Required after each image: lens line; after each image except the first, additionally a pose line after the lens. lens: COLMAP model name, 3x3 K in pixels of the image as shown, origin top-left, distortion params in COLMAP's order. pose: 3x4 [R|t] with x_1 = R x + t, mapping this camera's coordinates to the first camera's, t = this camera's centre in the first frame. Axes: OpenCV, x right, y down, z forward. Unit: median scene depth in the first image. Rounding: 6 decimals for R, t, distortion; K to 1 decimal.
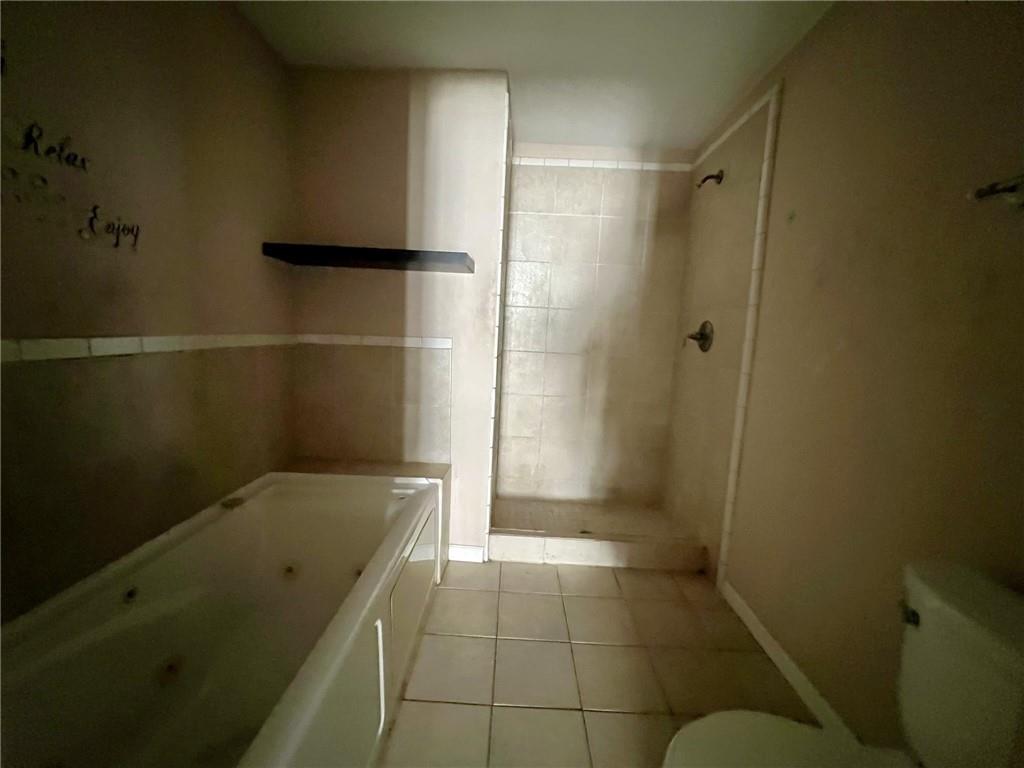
lens RADIAL K [[410.7, 0, 509.6], [0, 410.7, 380.8], [0, 0, 1]] dist [-0.002730, 0.001017]
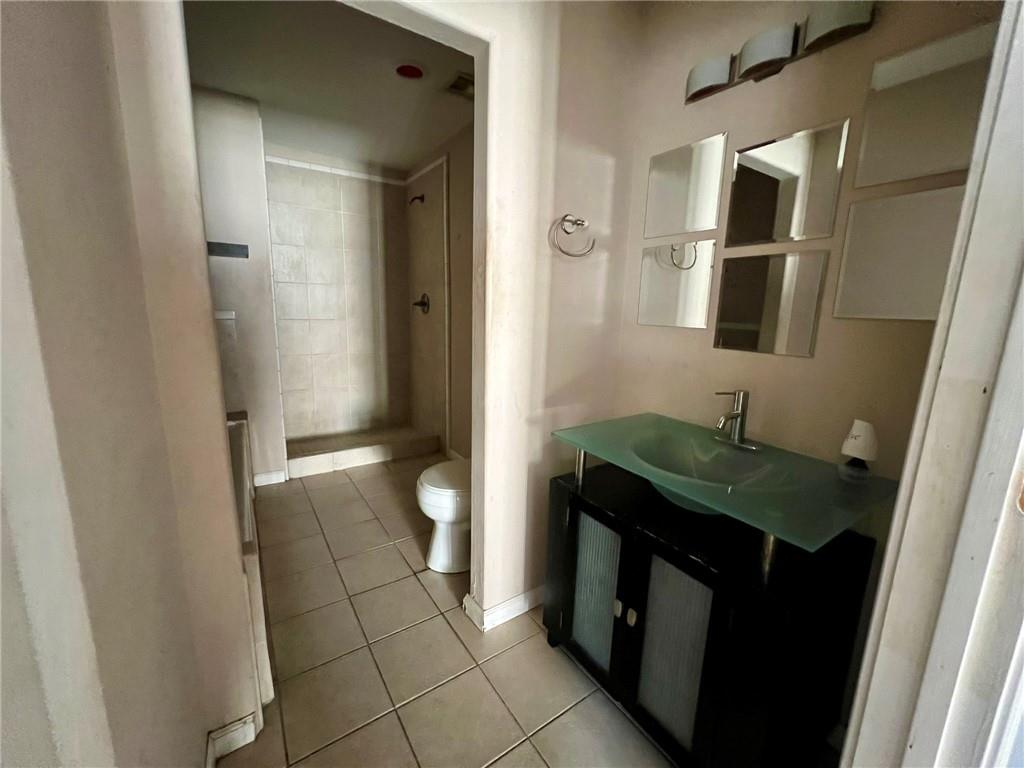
lens RADIAL K [[410.7, 0, 508.3], [0, 410.7, 382.9], [0, 0, 1]] dist [-0.002730, 0.001017]
pose [[0.821116, -0.132453, 0.555179, -0.166243], [0.084009, 0.990153, 0.111977, 0.040816], [-0.564544, -0.045306, 0.824158, -0.473726]]
